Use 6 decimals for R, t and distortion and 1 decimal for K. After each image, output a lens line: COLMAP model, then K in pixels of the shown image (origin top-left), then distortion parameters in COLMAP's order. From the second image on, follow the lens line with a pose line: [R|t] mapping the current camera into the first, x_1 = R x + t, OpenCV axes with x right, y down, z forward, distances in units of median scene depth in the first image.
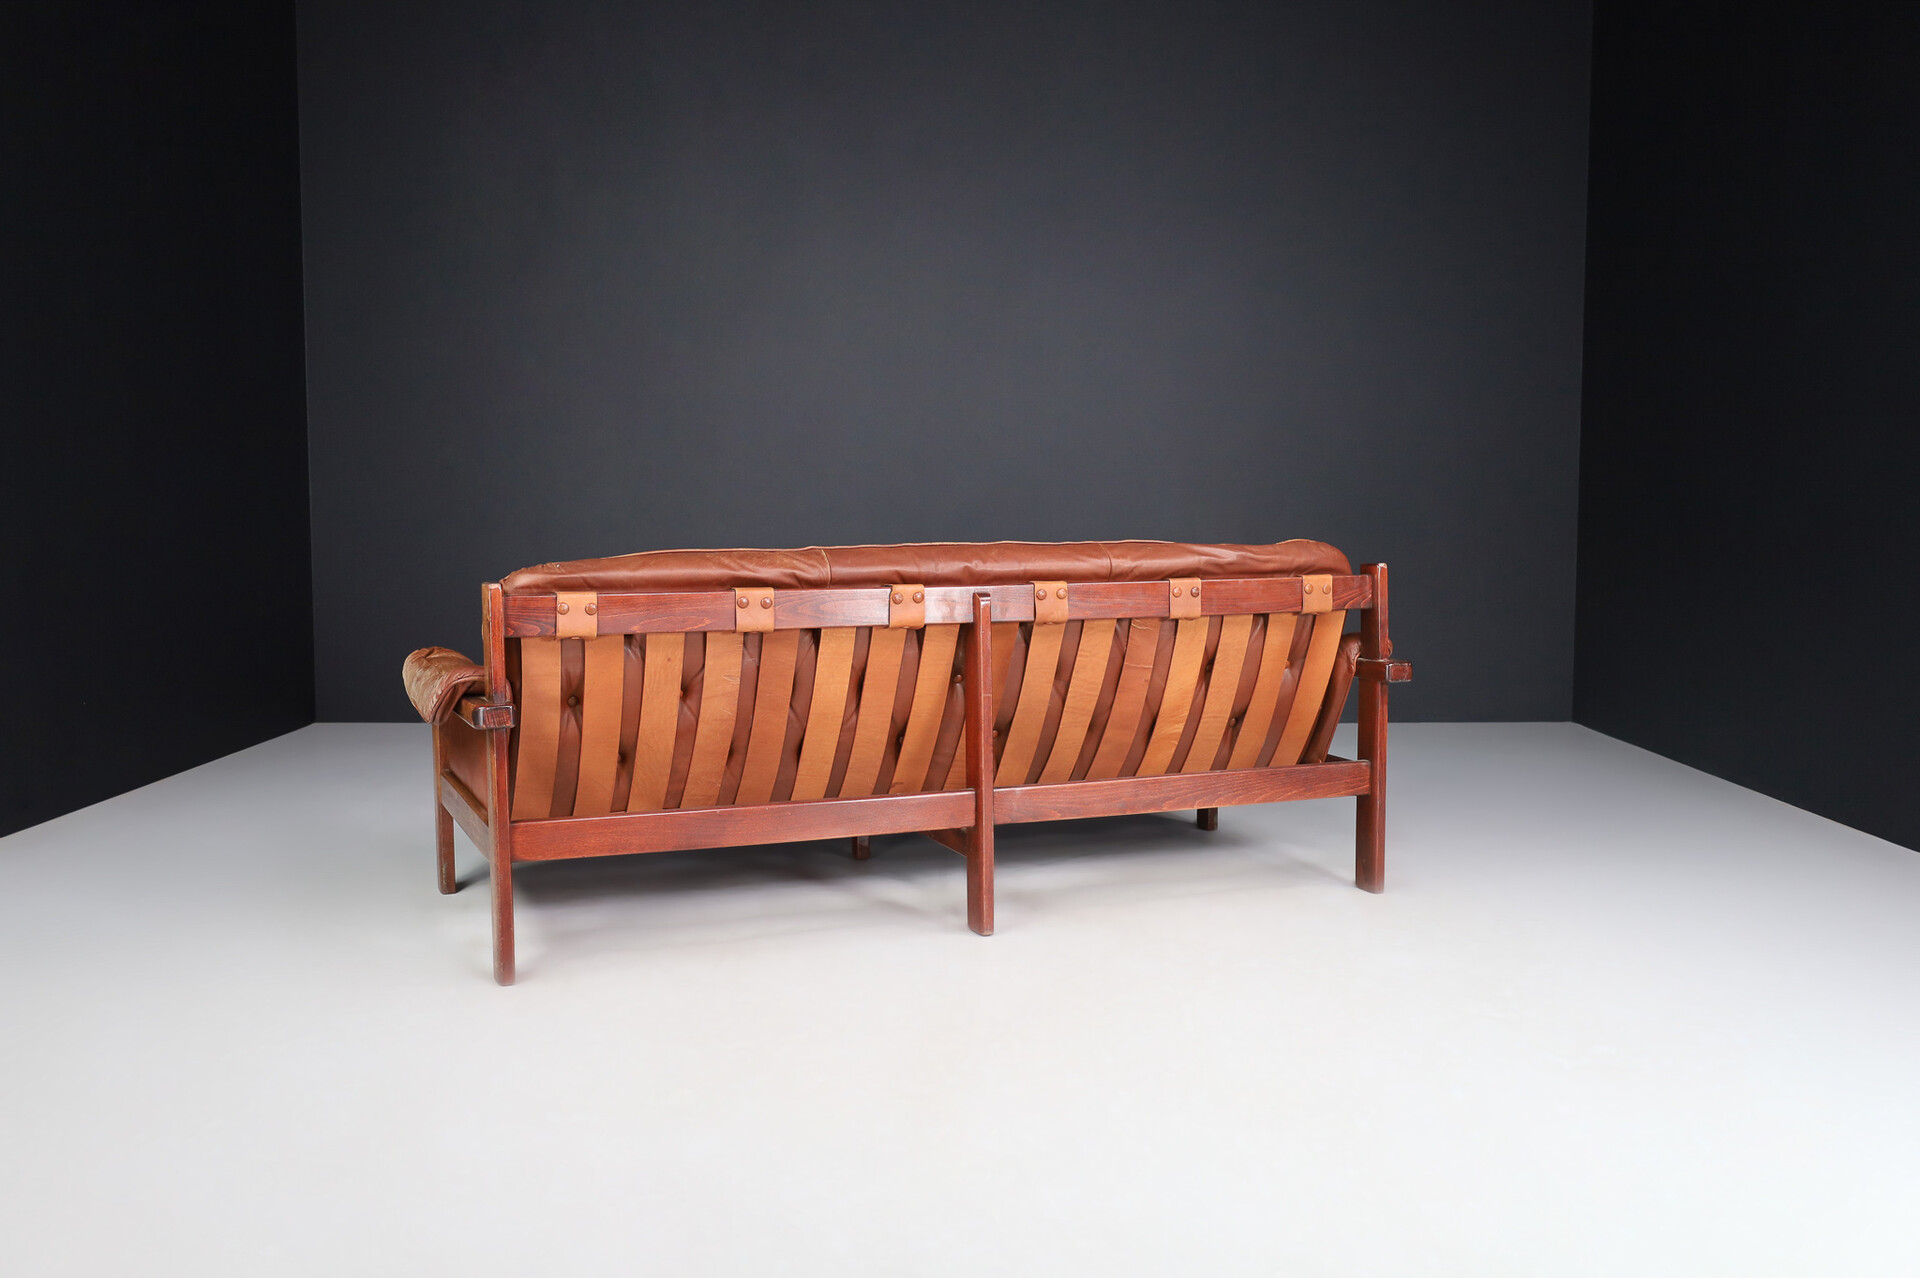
lens RADIAL K [[1763.0, 0, 1011.5], [0, 1763.0, 636.4], [0, 0, 1]] dist [-0.060208, -0.000994]
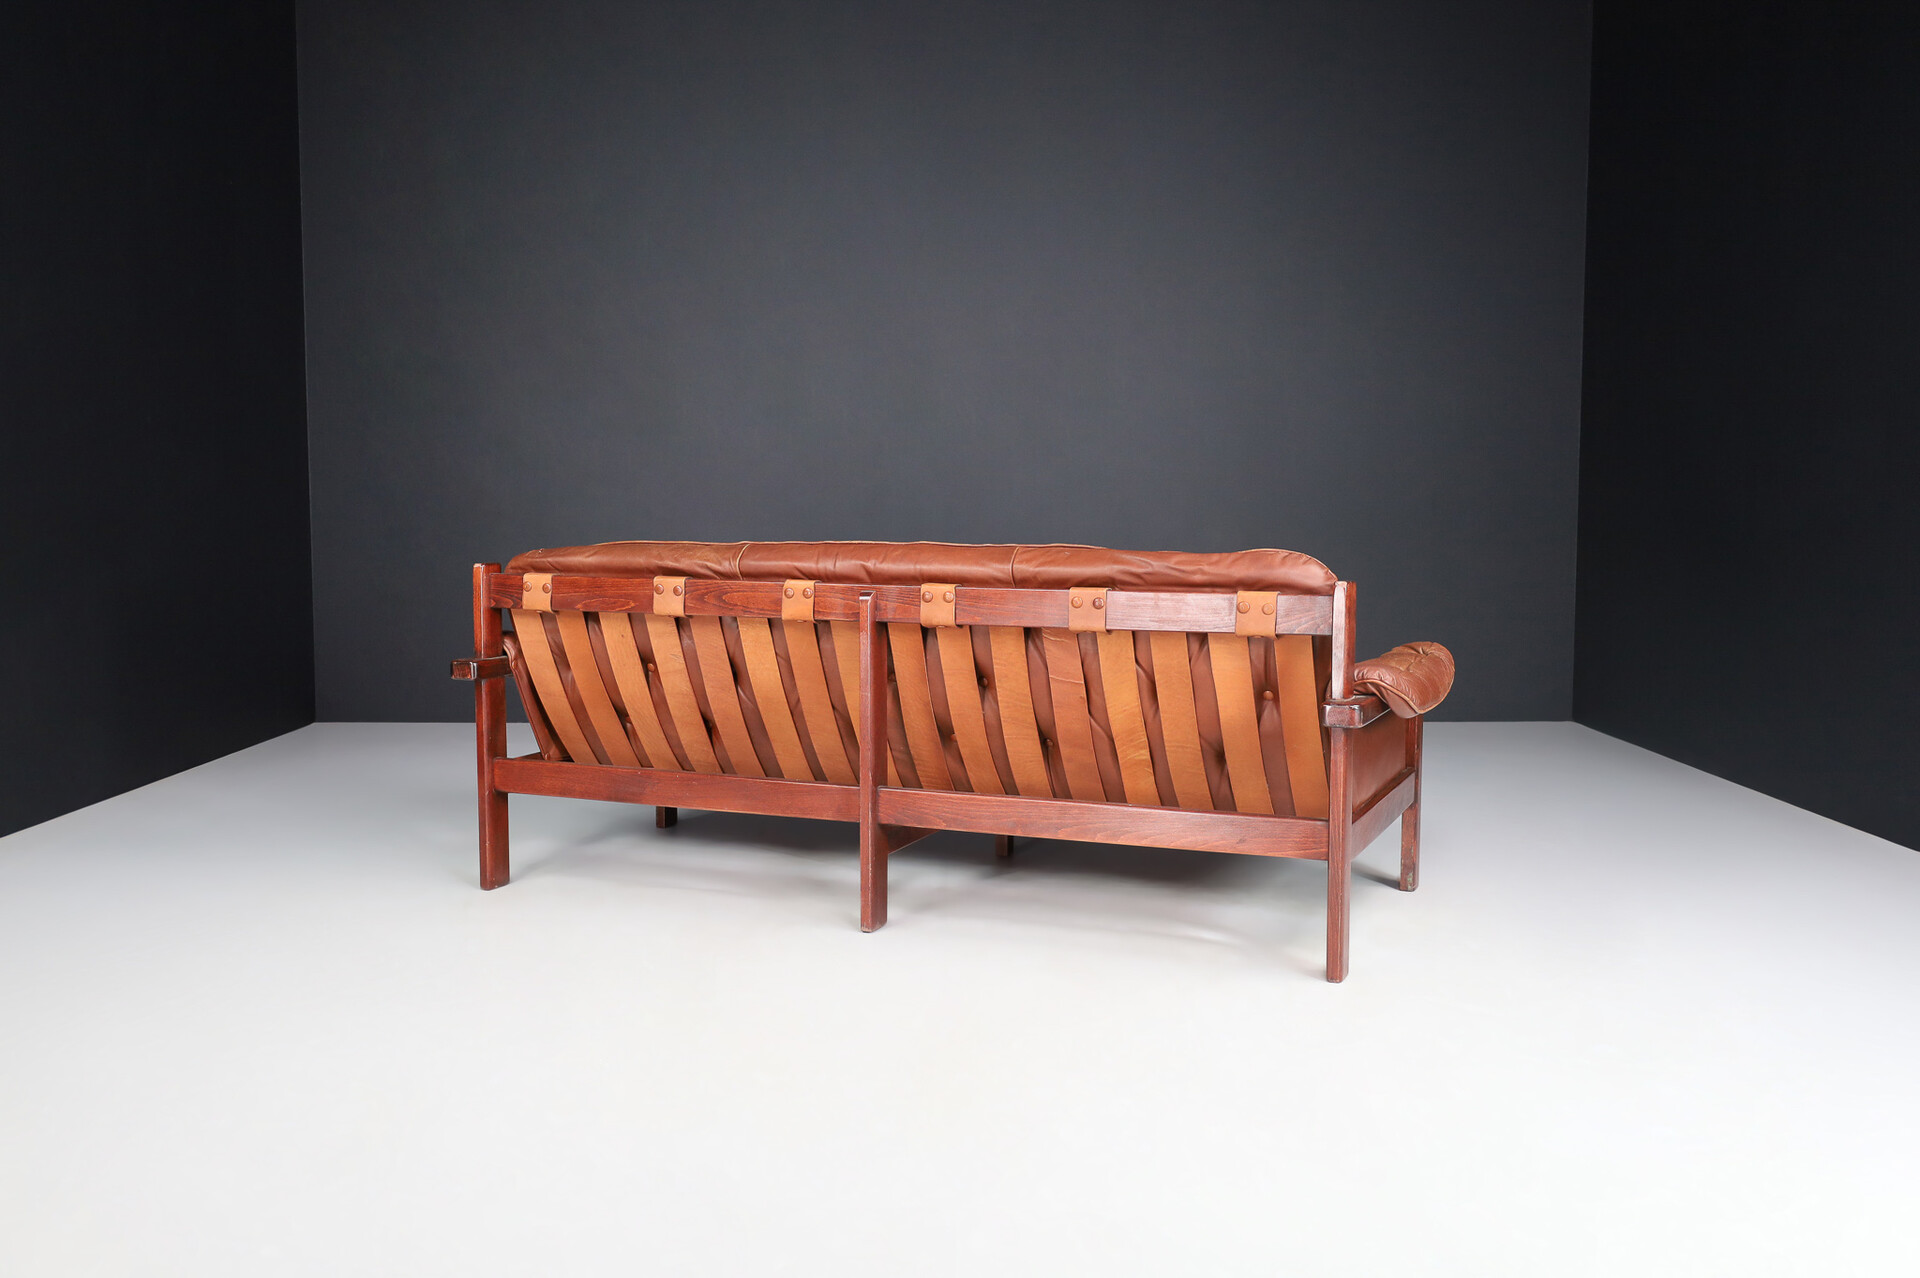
lens RADIAL K [[1763.0, 0, 1011.5], [0, 1763.0, 636.4], [0, 0, 1]] dist [-0.060208, -0.000994]
pose [[0.711487, 0.061727, -0.699982, 0.717706], [-0.064630, 0.997660, 0.022286, -0.025859], [0.699720, 0.029383, 0.713812, 0.322859]]
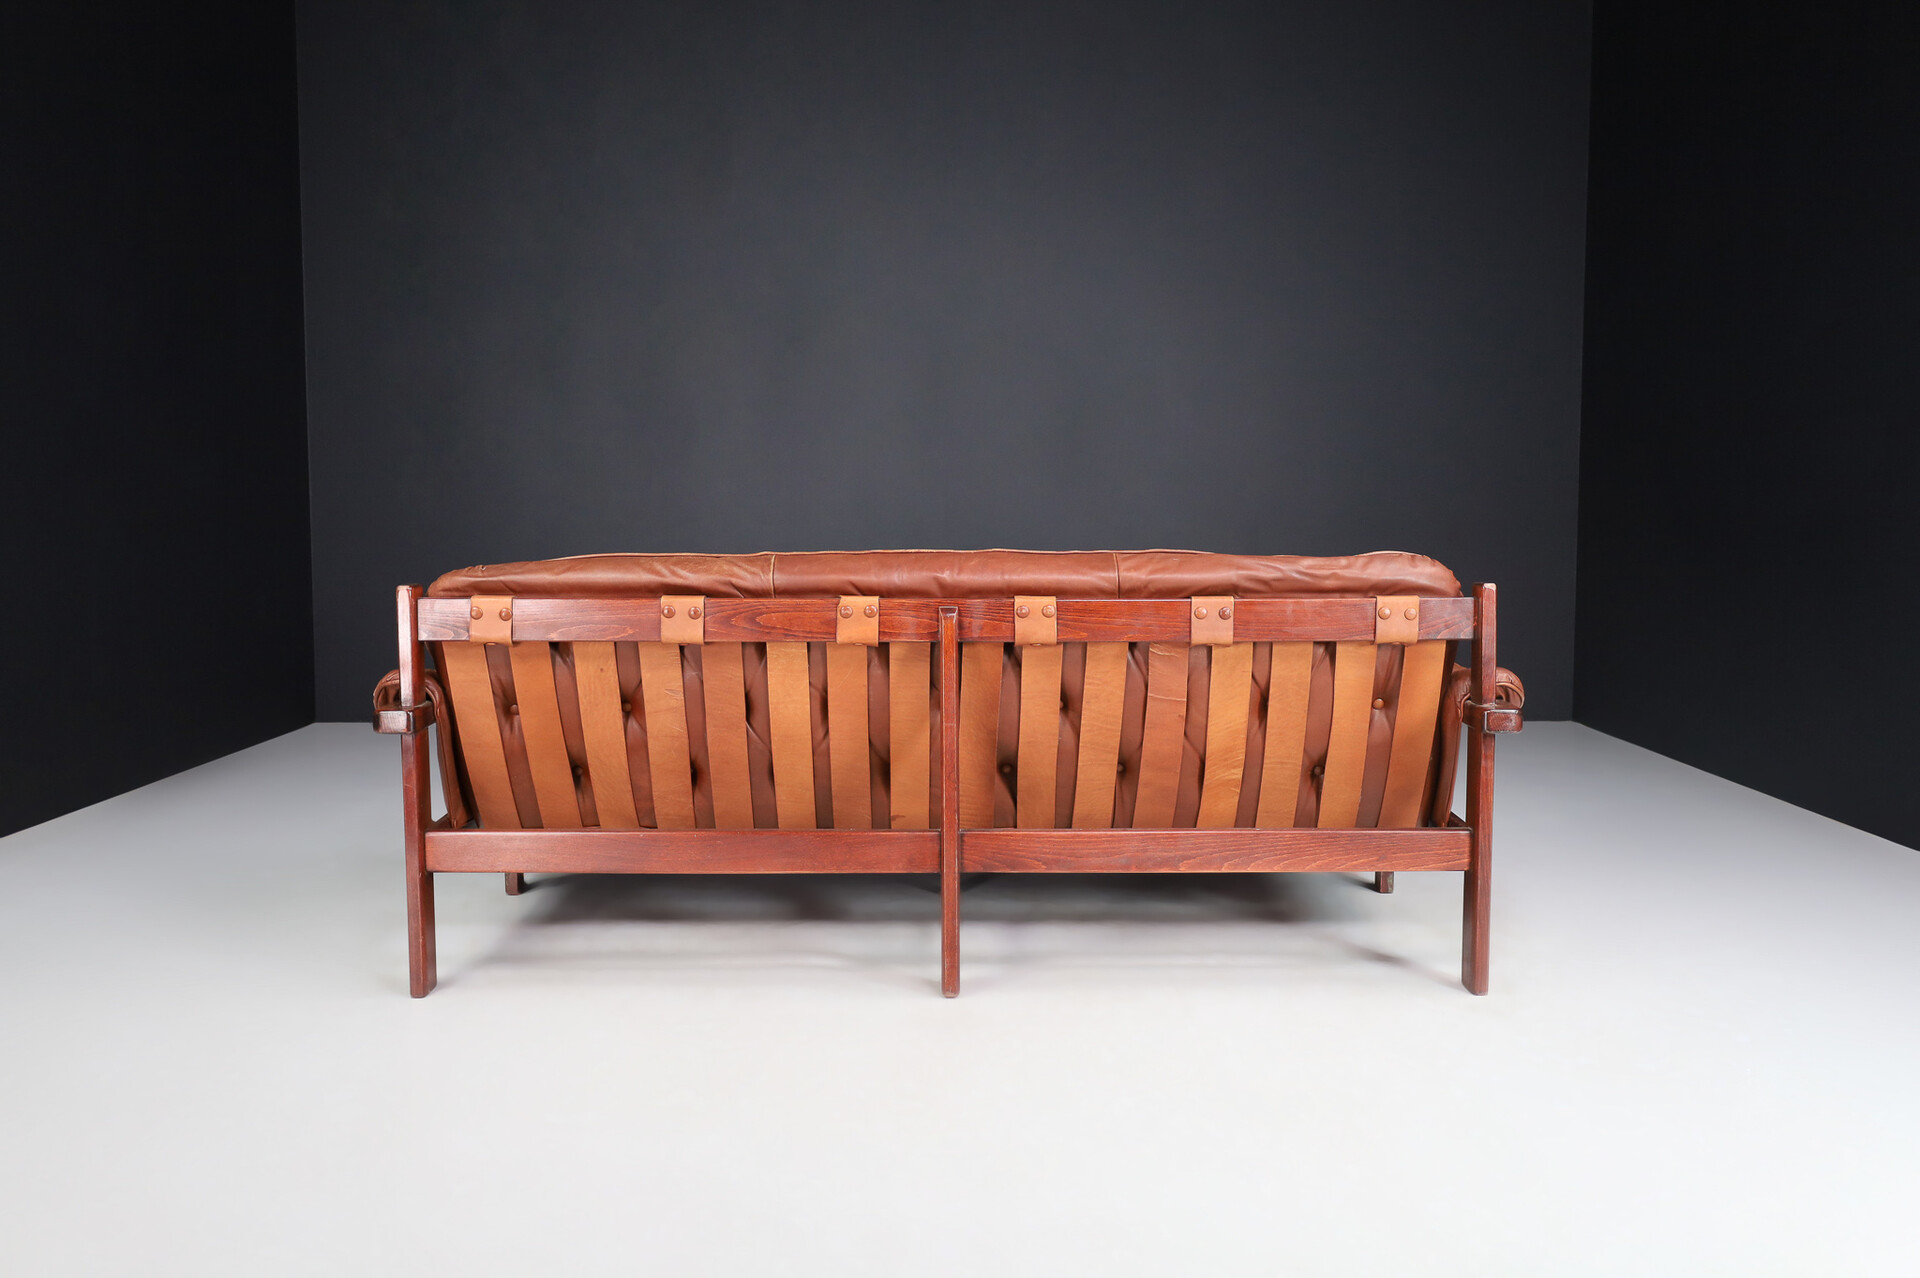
lens RADIAL K [[1809.2, 0, 960.0], [0, 1809.2, 639.0], [0, 0, 1]] dist [-0.063400, -0.001251]
pose [[0.925551, 0.031999, -0.377268, 0.314635], [-0.033189, 0.999443, 0.003349, -0.011753], [0.377166, 0.009422, 0.926098, 0.159931]]
